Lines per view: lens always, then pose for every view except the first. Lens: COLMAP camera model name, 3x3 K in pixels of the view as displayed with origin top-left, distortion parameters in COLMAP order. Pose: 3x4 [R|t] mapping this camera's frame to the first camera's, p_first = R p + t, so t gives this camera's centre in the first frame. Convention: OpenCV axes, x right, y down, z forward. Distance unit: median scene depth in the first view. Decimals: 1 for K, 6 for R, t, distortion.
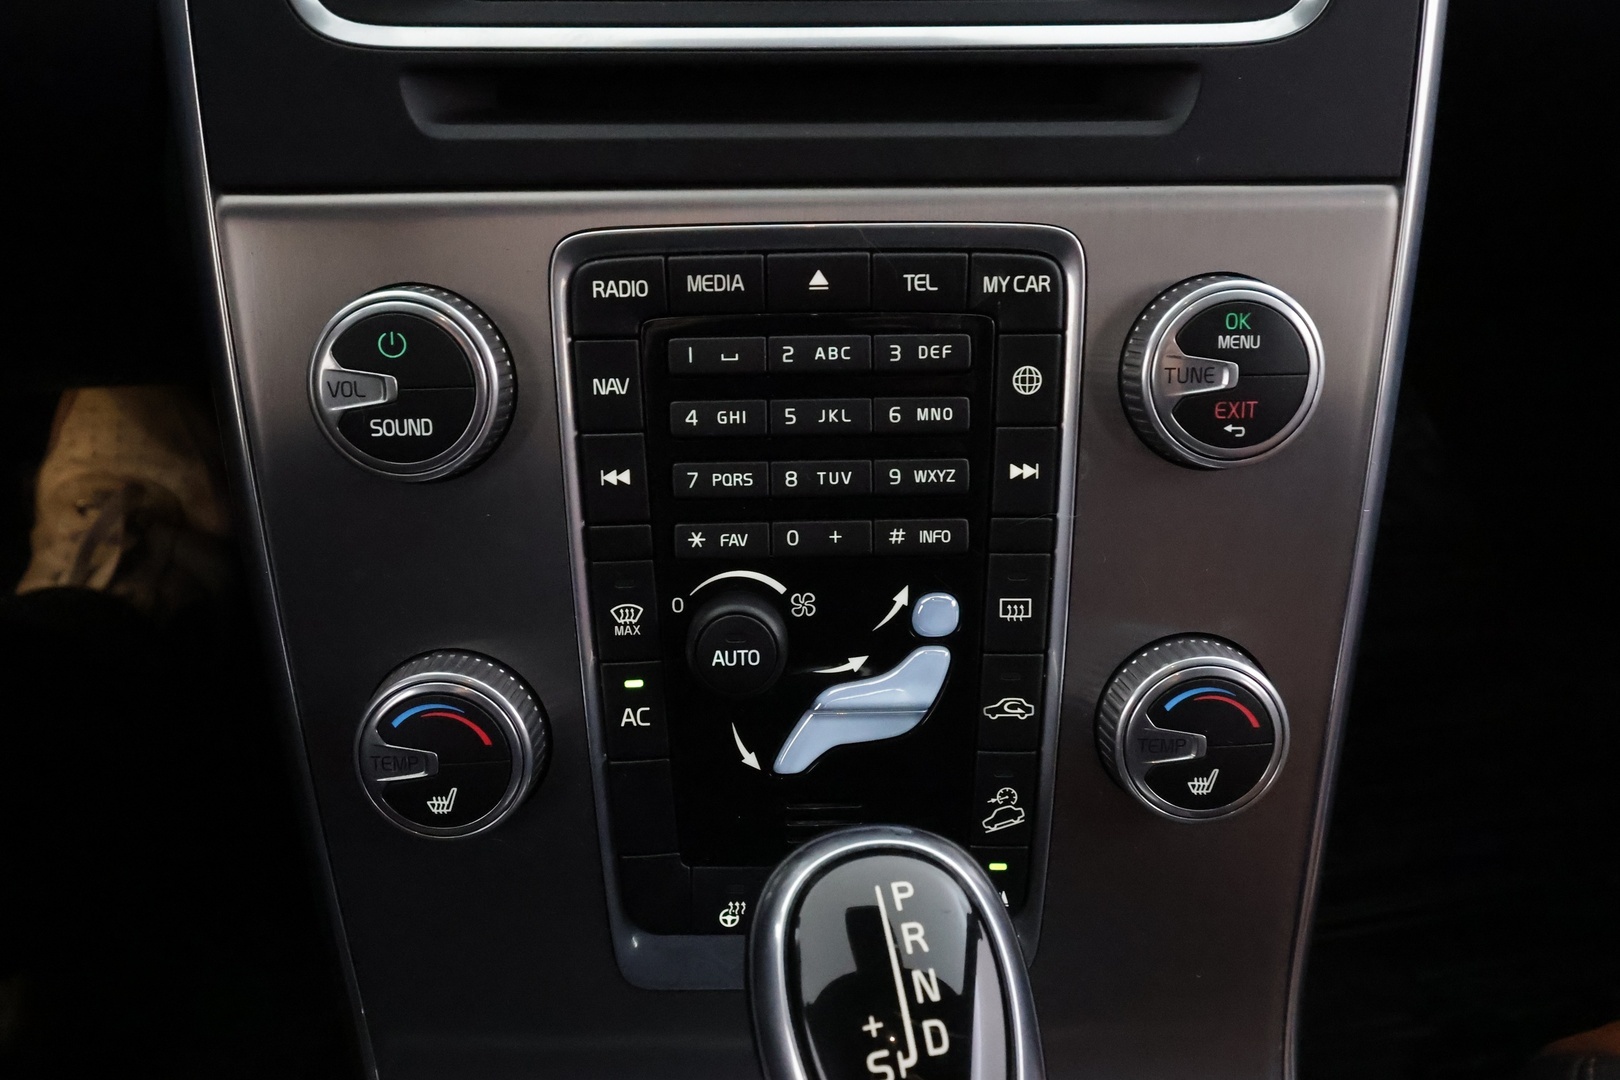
lens RADIAL K [[1283.3, 0, 823.2], [0, 1283.3, 513.3], [0, 0, 1]] dist [0.003084, -0.001268]
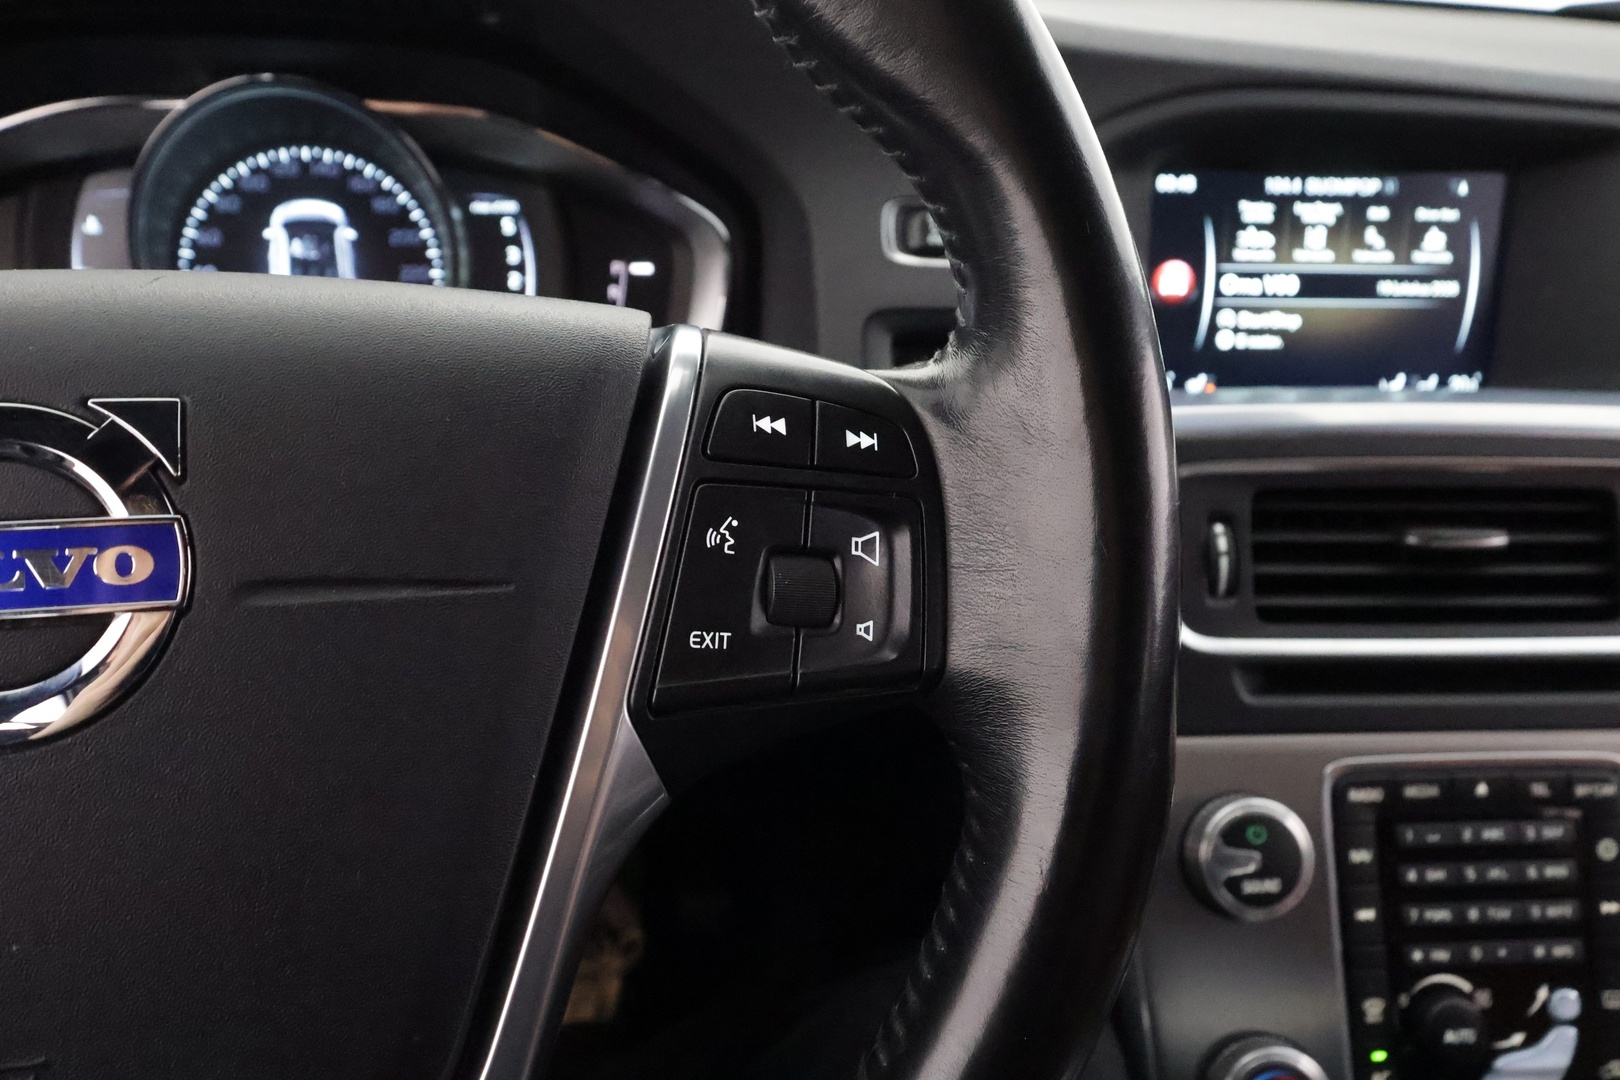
lens RADIAL K [[1283.3, 0, 802.9], [0, 1283.3, 540.8], [0, 0, 1]] dist [0.003084, -0.001268]
pose [[0.998404, 0.003978, 0.056343, -0.941266], [0.011446, 0.962571, -0.270788, -0.050937], [-0.055311, 0.271001, 0.960989, -0.599795]]
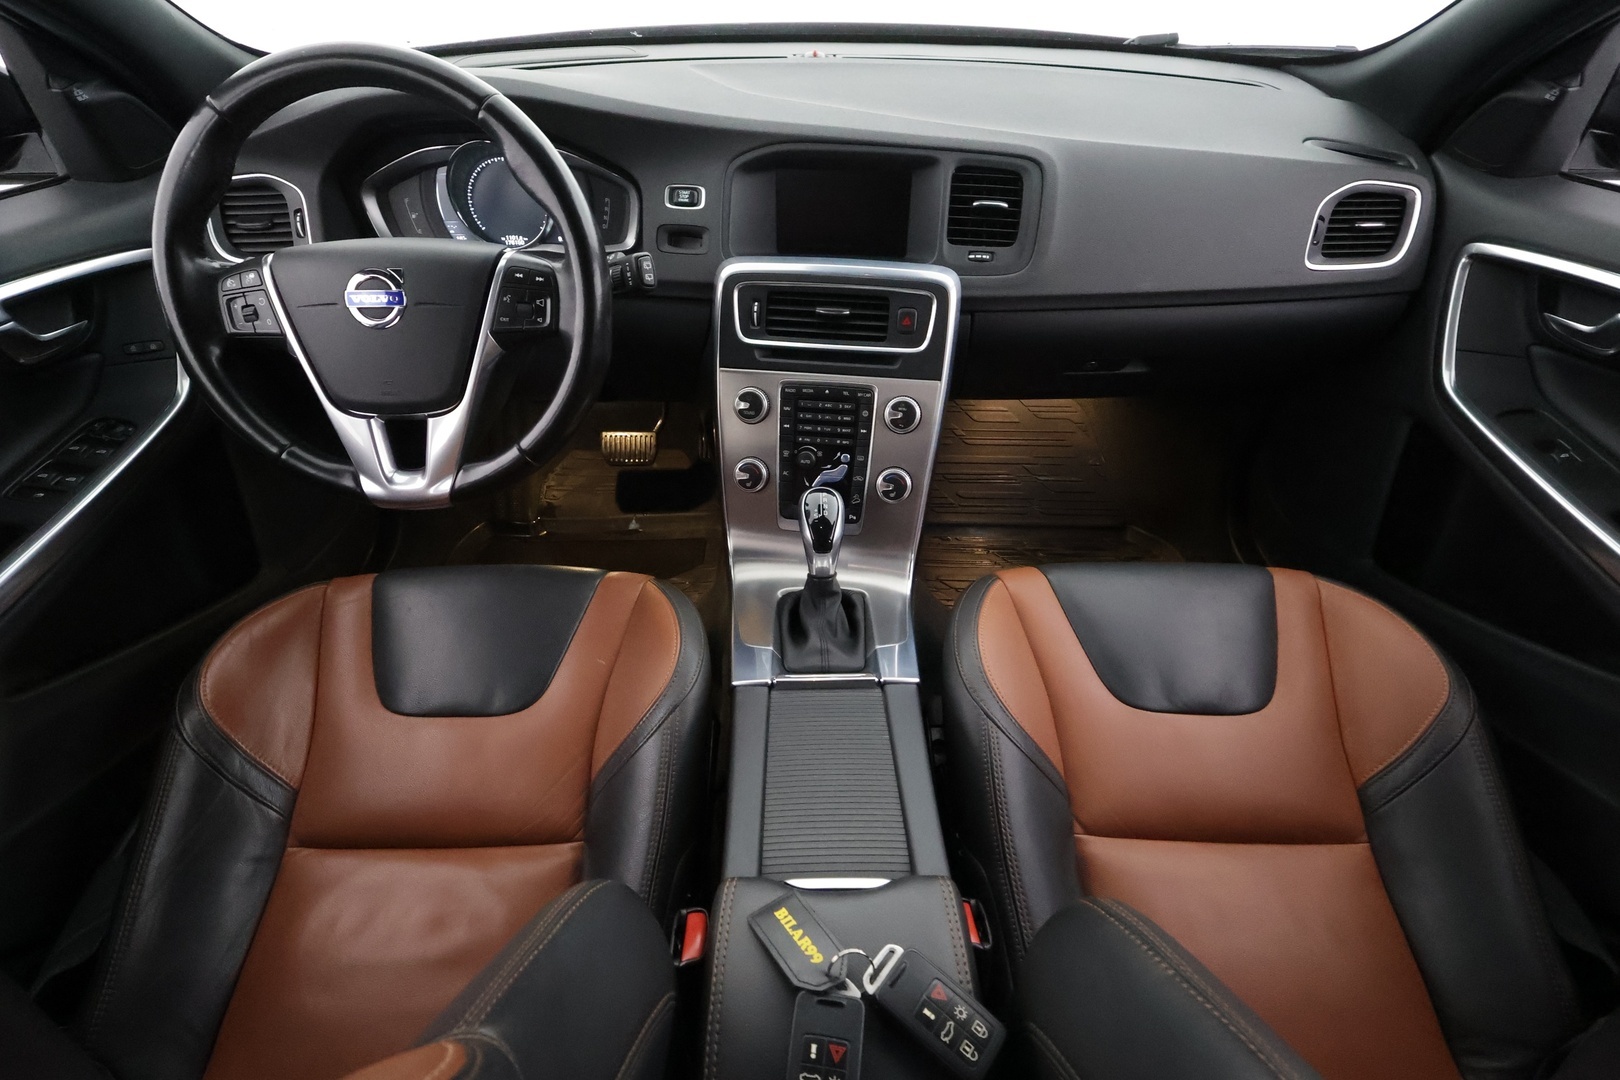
lens RADIAL K [[753.6, 0, 809.4], [0, 753.6, 546.0], [0, 0, 1]] dist [-0.005110, 0.002684]
pose [[0.986621, 0.099176, -0.129395, 0.384384], [-0.093238, 0.994327, 0.051184, 0.297282], [0.133737, -0.038435, 0.990271, -2.093570]]
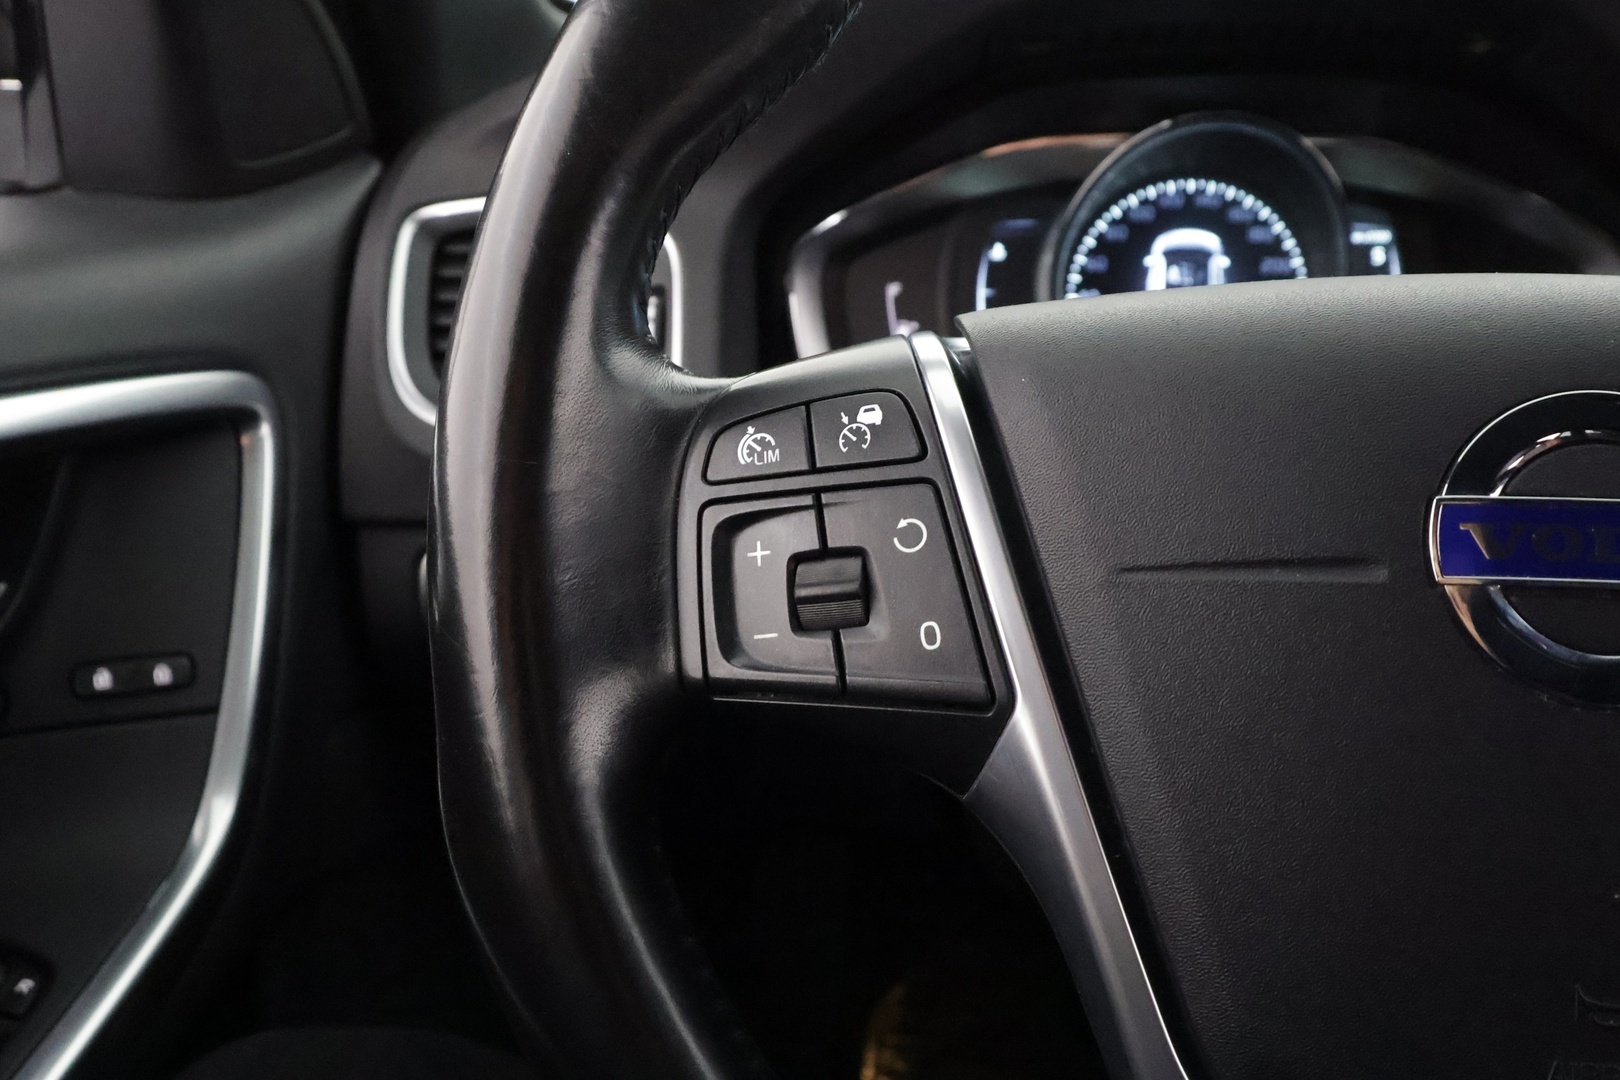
lens RADIAL K [[1283.3, 0, 800.2], [0, 1283.3, 532.2], [0, 0, 1]] dist [0.003084, -0.001268]
pose [[0.956935, 0.083567, -0.278014, -1.546681], [-0.164560, 0.945095, -0.282340, 0.048843], [0.239155, 0.315931, 0.918146, -0.699564]]
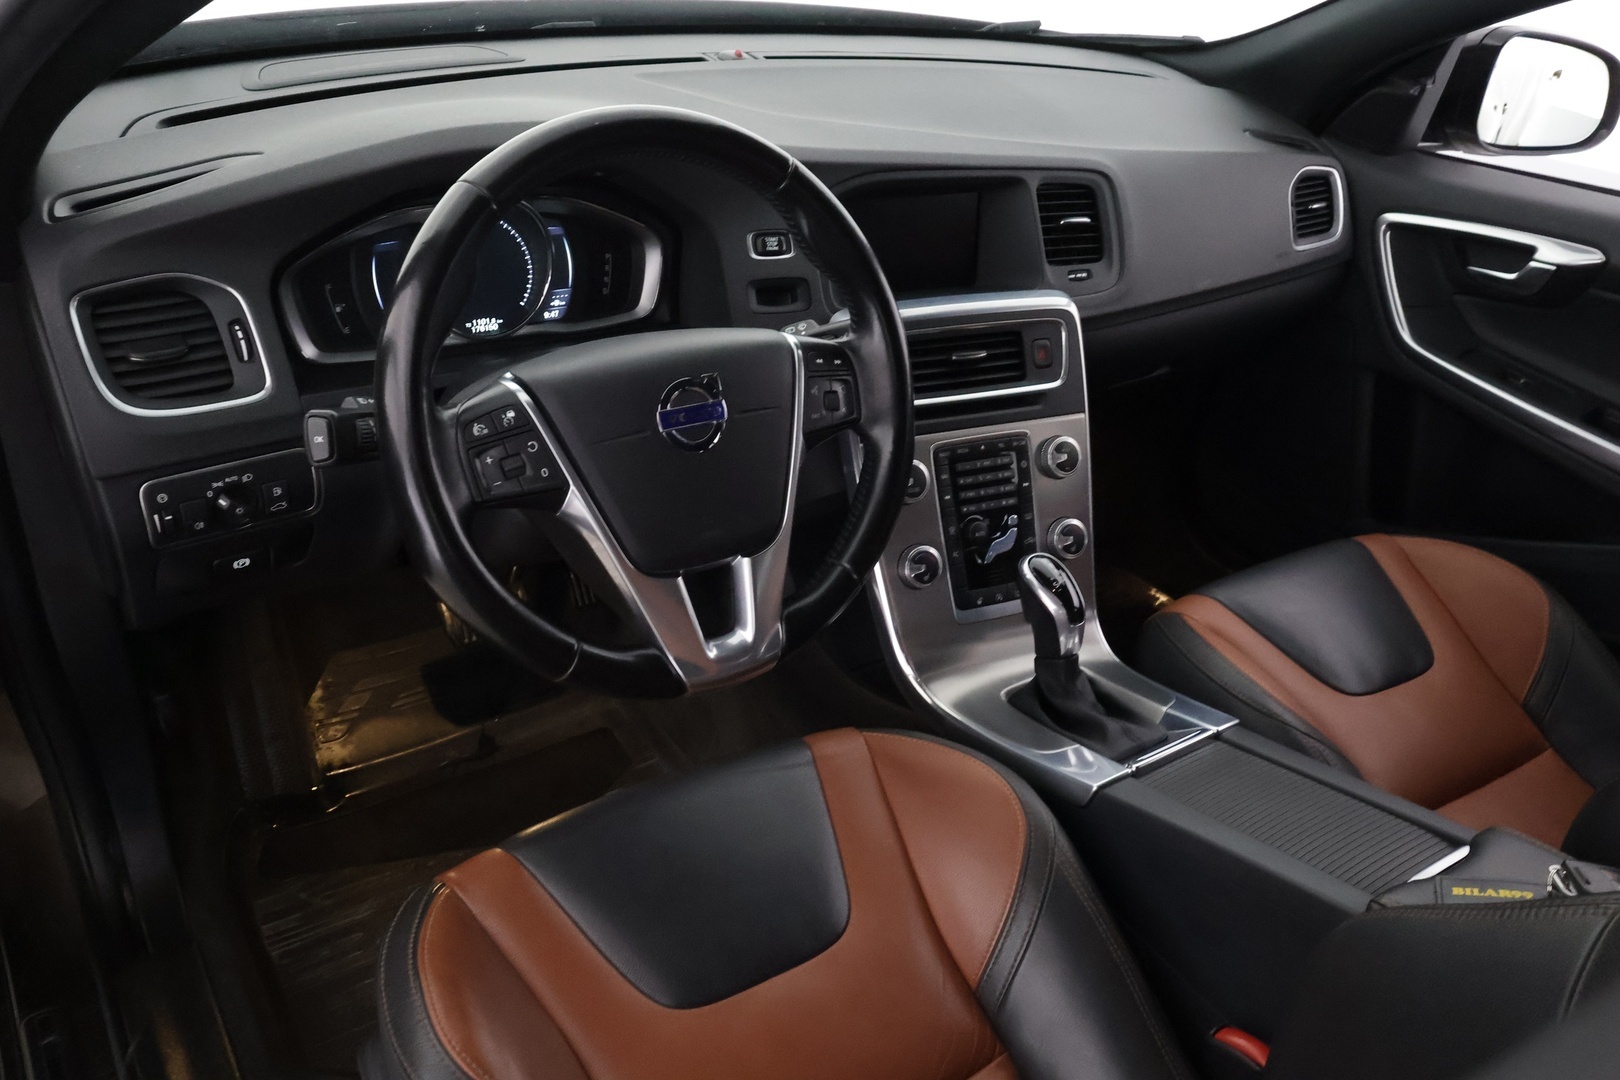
lens RADIAL K [[1283.3, 0, 815.3], [0, 1283.3, 551.2], [0, 0, 1]] dist [0.003084, -0.001268]
pose [[0.908876, -0.145880, 0.390723, -2.283803], [0.183726, 0.981078, -0.061080, 0.332645], [-0.374419, 0.127300, 0.918480, -2.783319]]
